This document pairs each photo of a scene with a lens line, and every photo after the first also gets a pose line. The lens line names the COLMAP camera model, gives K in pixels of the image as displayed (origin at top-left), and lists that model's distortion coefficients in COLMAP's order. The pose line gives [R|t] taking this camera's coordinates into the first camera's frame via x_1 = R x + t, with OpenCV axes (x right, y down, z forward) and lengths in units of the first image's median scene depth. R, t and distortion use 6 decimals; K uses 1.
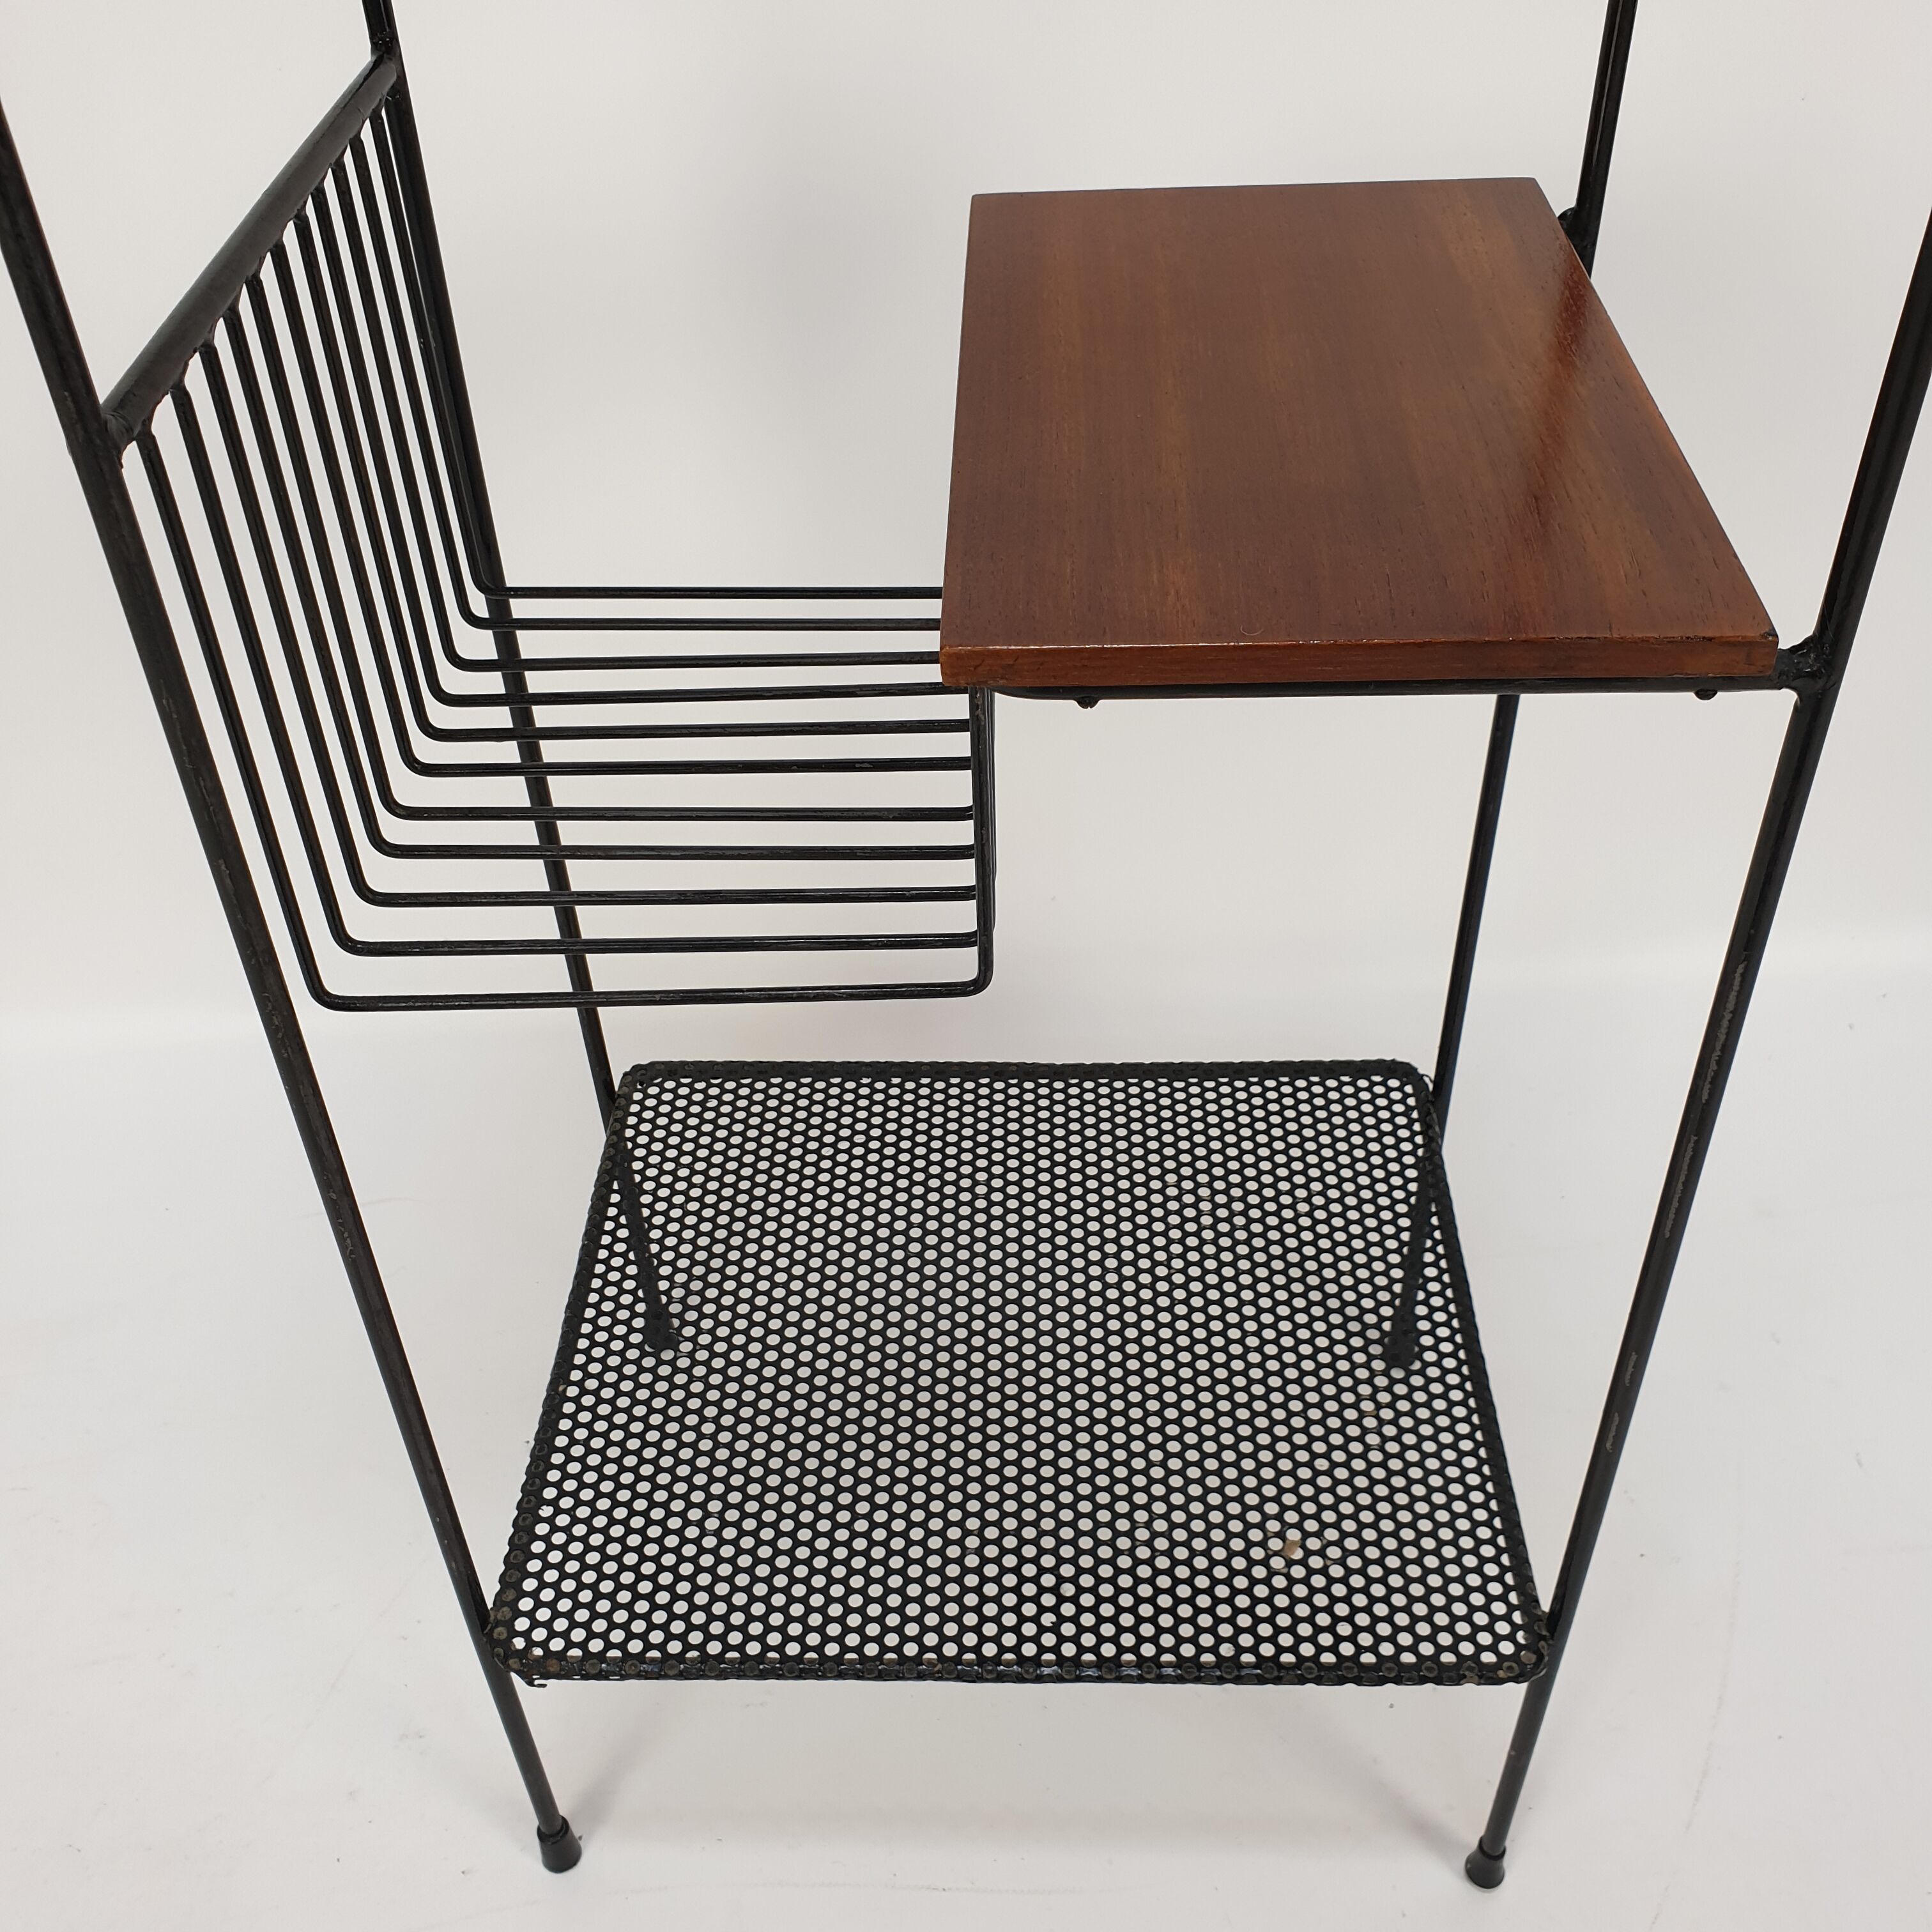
lens RADIAL K [[2020.0, 0, 966.0], [0, 2020.0, 966.0], [0, 0, 1]] dist [-0.024328, -0.000370]
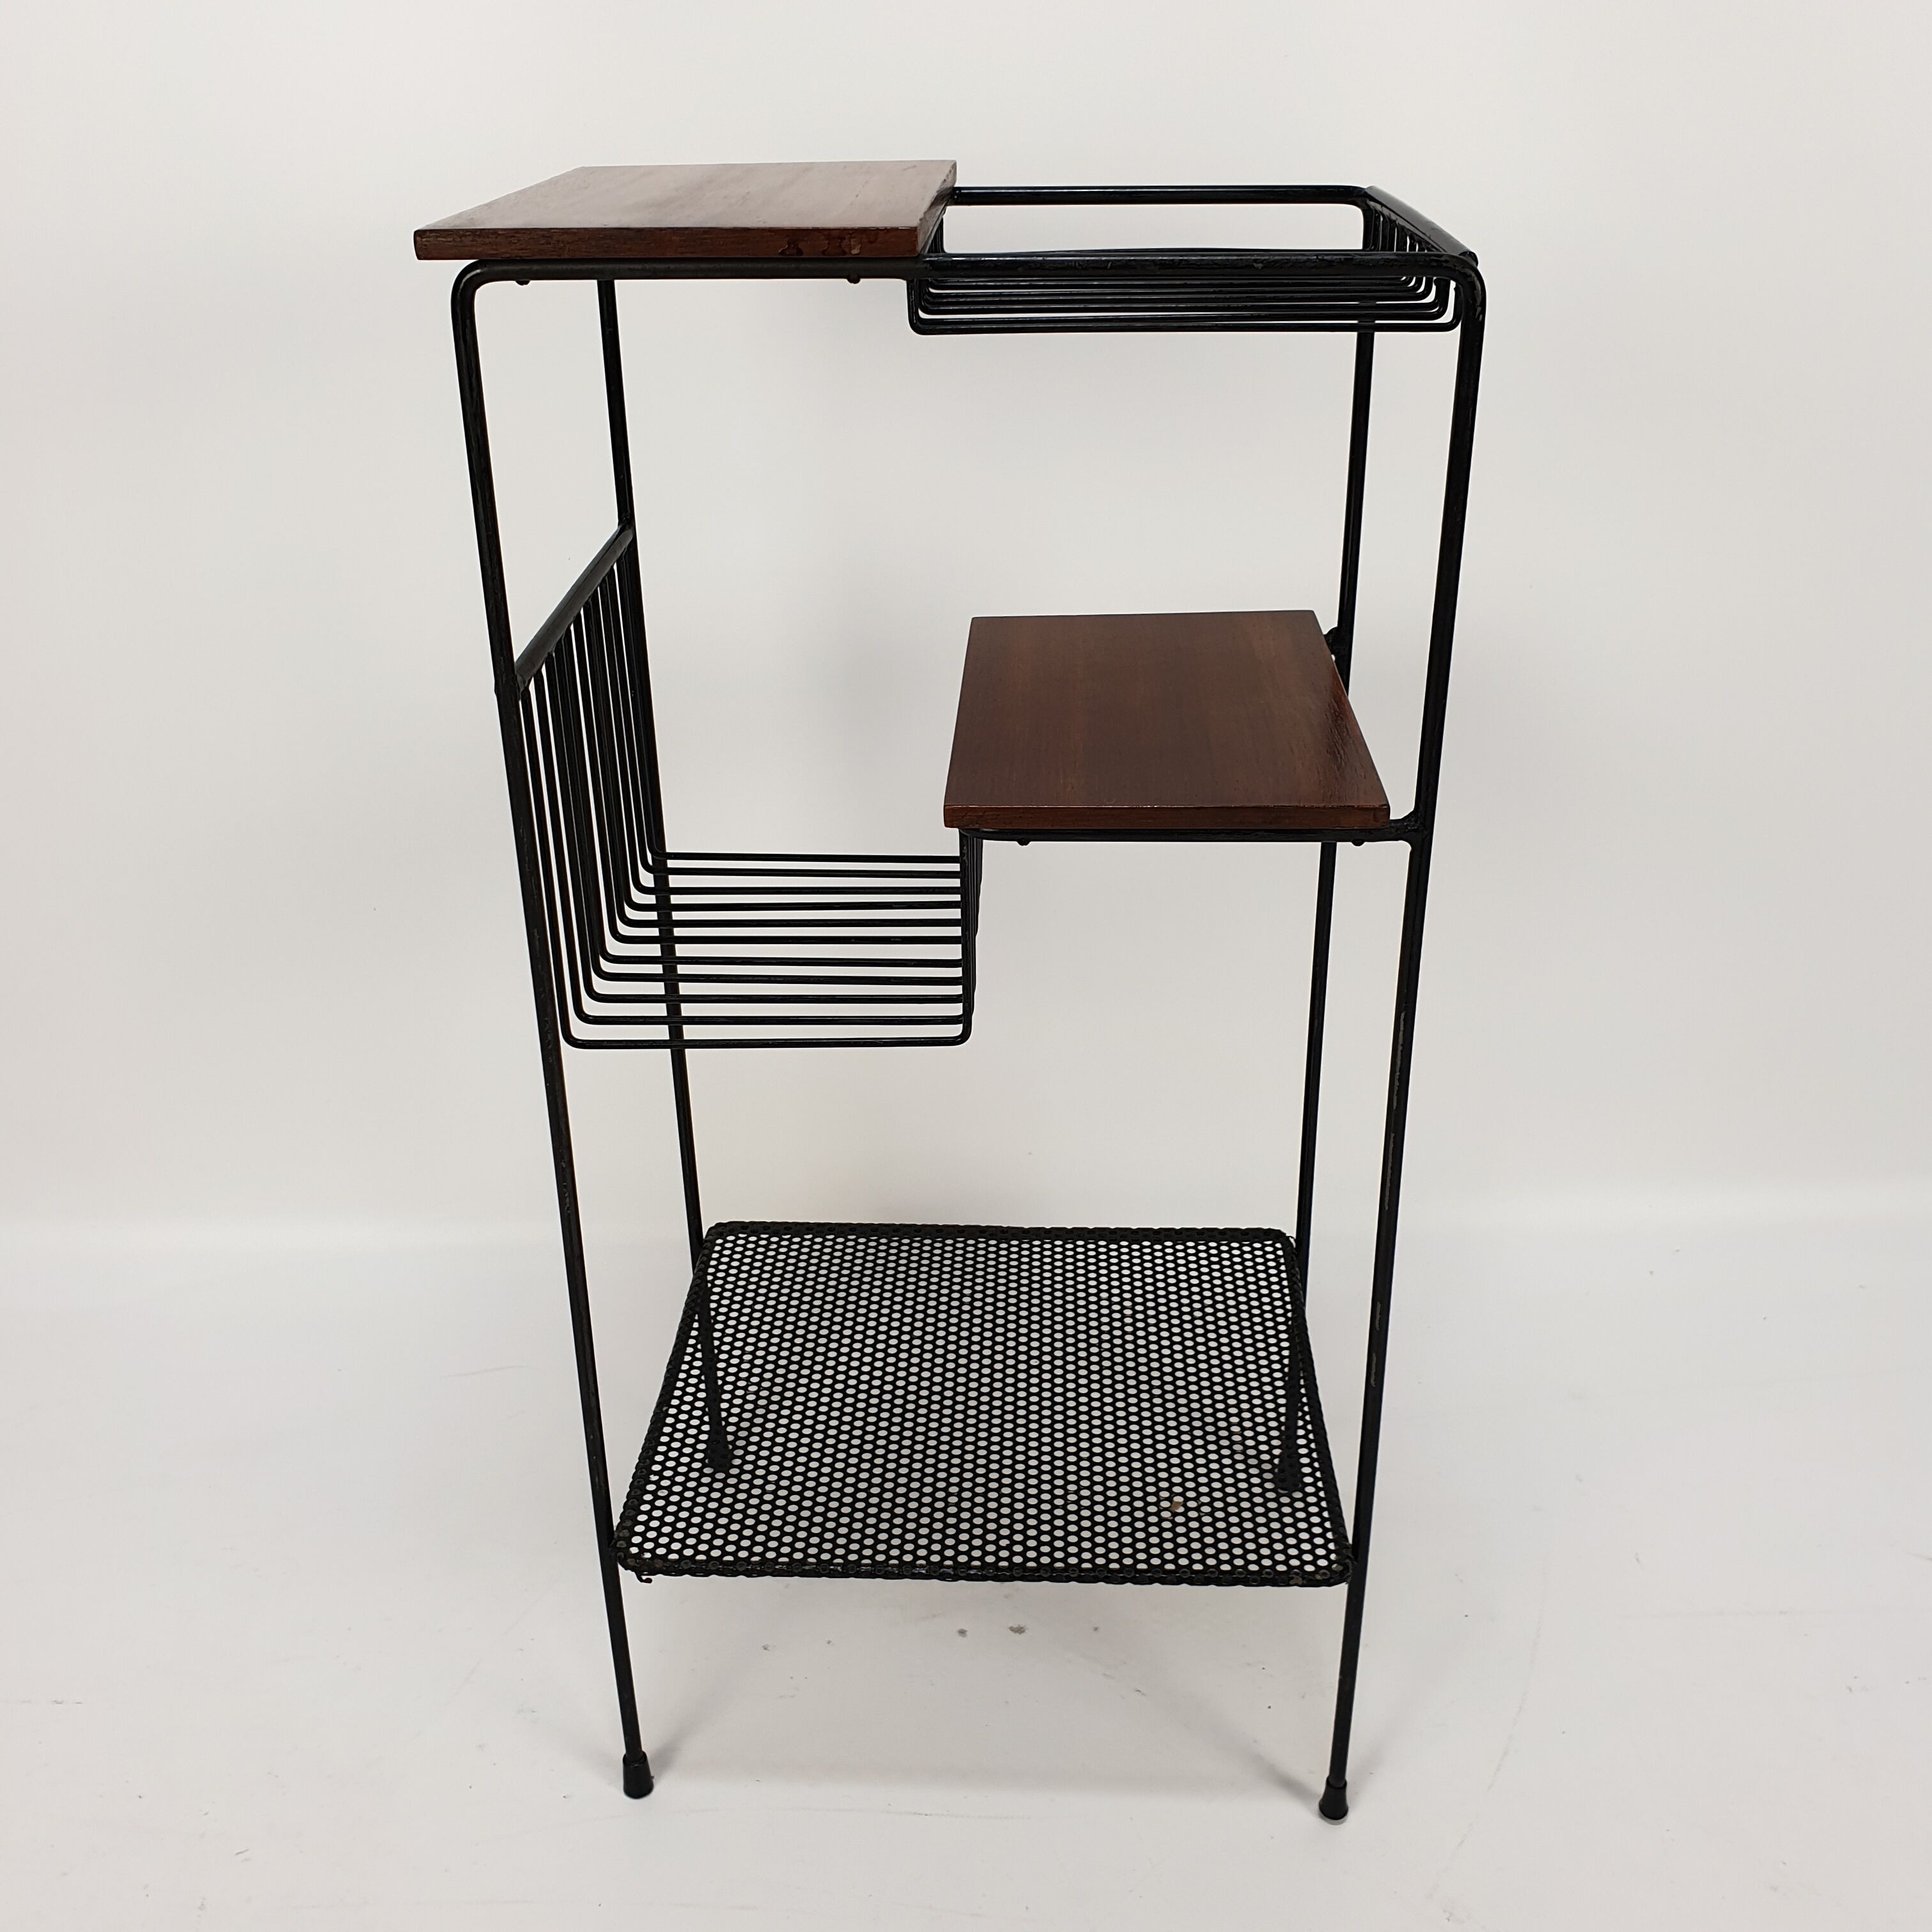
lens RADIAL K [[2014.4, 0, 956.8], [0, 2014.4, 962.9], [0, 0, 1]] dist [-0.016844, -0.024170]
pose [[0.999723, 0.020429, -0.011709, 0.015411], [-0.022701, 0.968278, -0.248842, 0.280819], [0.006254, 0.249038, 0.968473, -0.486359]]
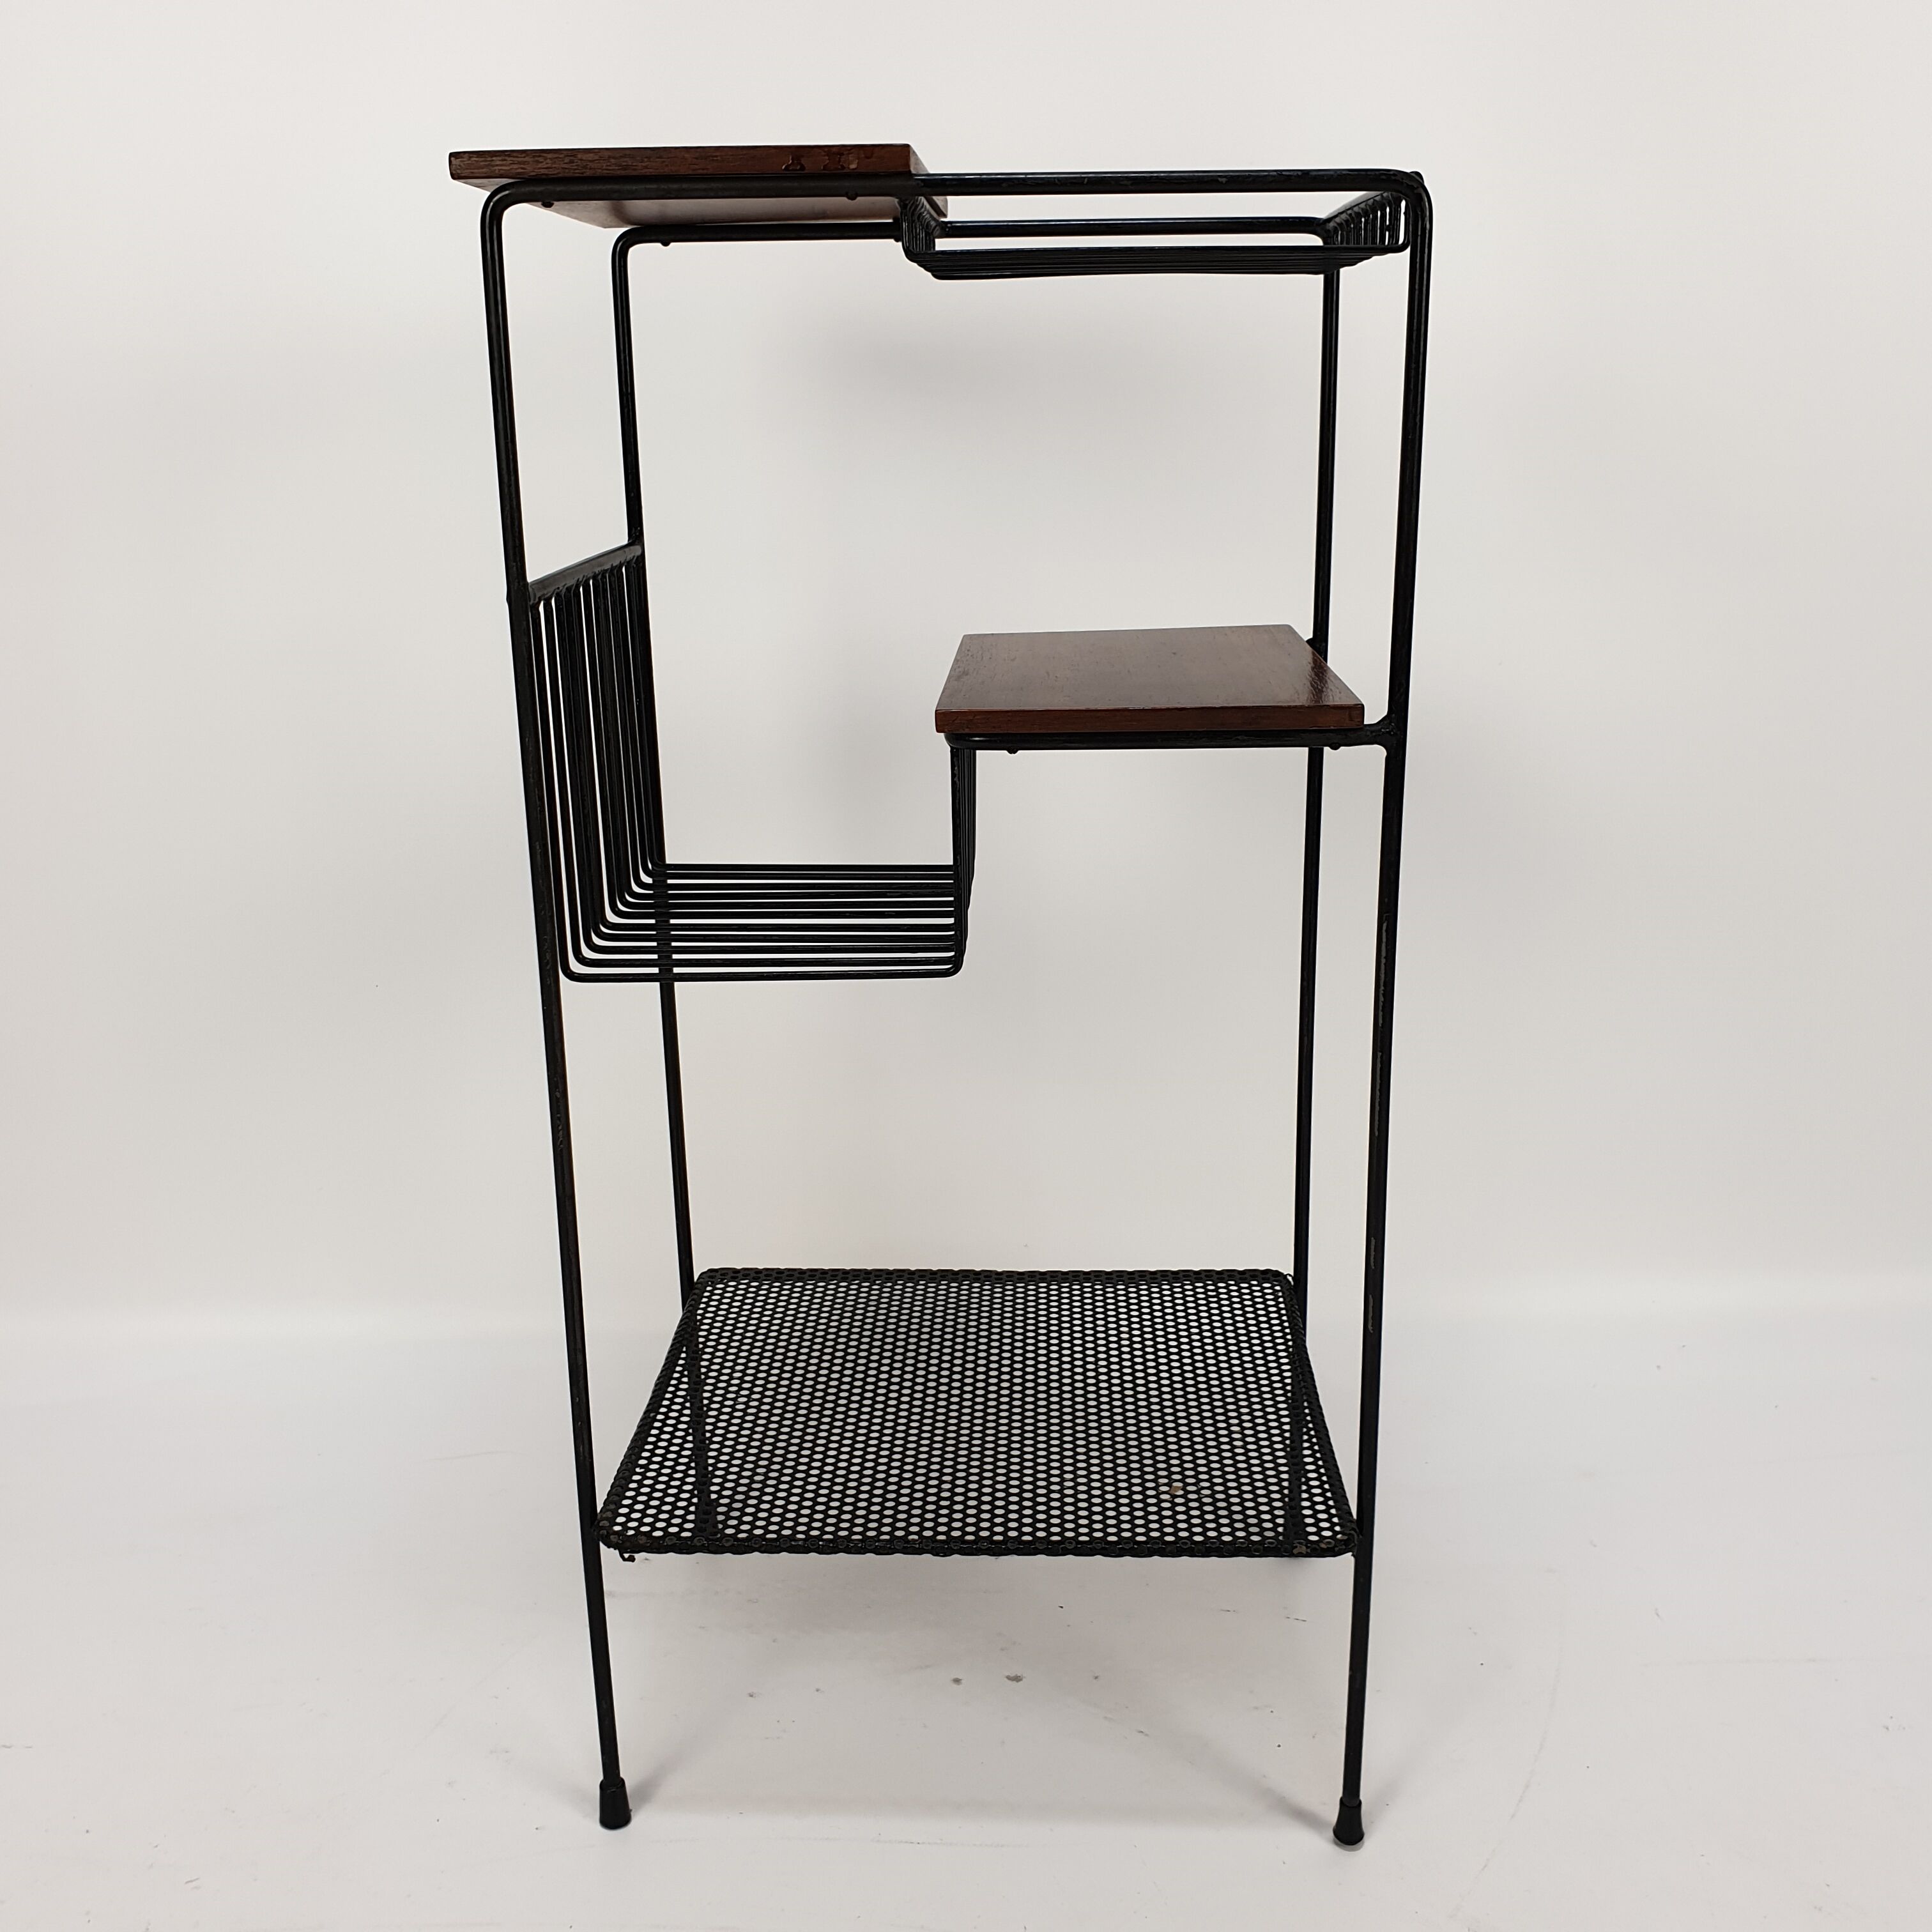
lens RADIAL K [[2020.0, 0, 966.0], [0, 2020.0, 966.0], [0, 0, 1]] dist [-0.024328, -0.000370]
pose [[0.999817, 0.016498, -0.009668, 0.025192], [-0.019000, 0.914048, -0.405161, 0.537447], [0.002153, 0.405270, 0.914194, -0.426824]]
